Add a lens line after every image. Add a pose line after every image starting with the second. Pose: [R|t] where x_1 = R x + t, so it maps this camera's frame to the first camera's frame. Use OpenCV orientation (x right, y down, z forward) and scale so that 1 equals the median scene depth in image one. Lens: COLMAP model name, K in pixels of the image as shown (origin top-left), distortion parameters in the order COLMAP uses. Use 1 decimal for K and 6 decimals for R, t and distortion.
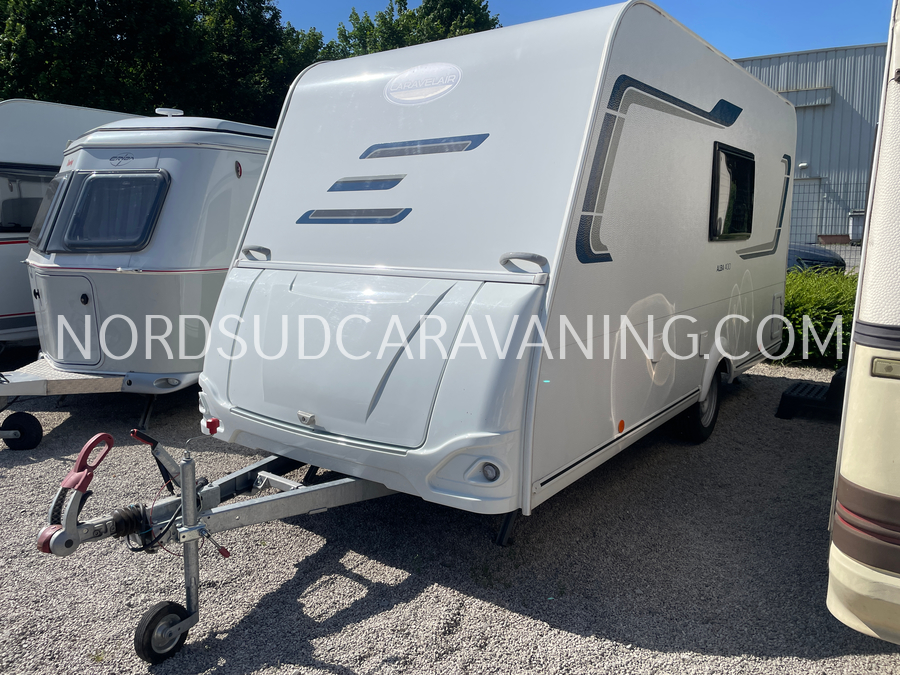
lens RADIAL K [[696.1, 0, 450.0], [0, 696.1, 337.5], [0, 0, 1]] dist [0.016389, 0.000500]
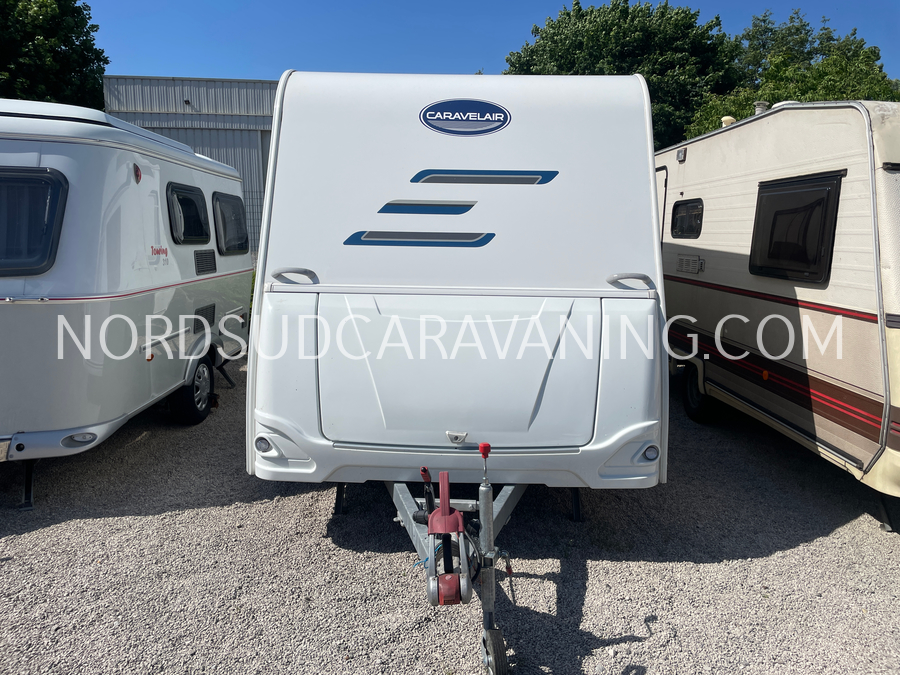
lens RADIAL K [[696.1, 0, 450.0], [0, 696.1, 337.5], [0, 0, 1]] dist [0.016389, 0.000500]
pose [[0.814240, -0.072506, 0.575982, -0.762783], [0.075510, 0.996969, 0.018755, -0.049552], [-0.575596, 0.028221, 0.817247, 0.156748]]
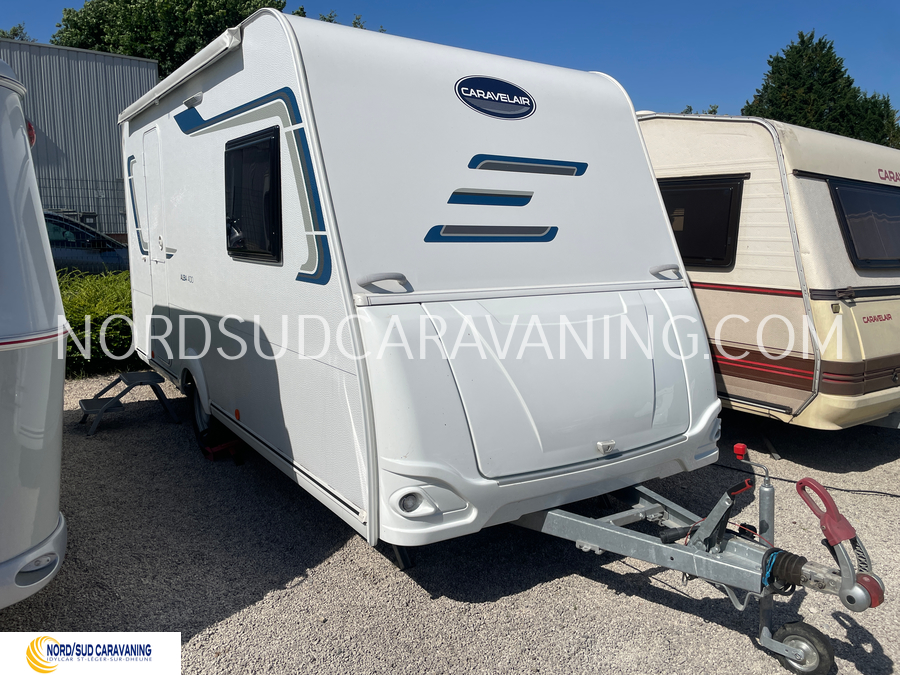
lens RADIAL K [[683.4, 0, 449.2], [0, 683.4, 345.0], [0, 0, 1]] dist [0.016026, 0.002783]
pose [[0.338124, -0.153461, 0.928505, -1.087006], [0.135237, 0.984298, 0.113435, -0.152730], [-0.931334, 0.087214, 0.353568, 0.819440]]
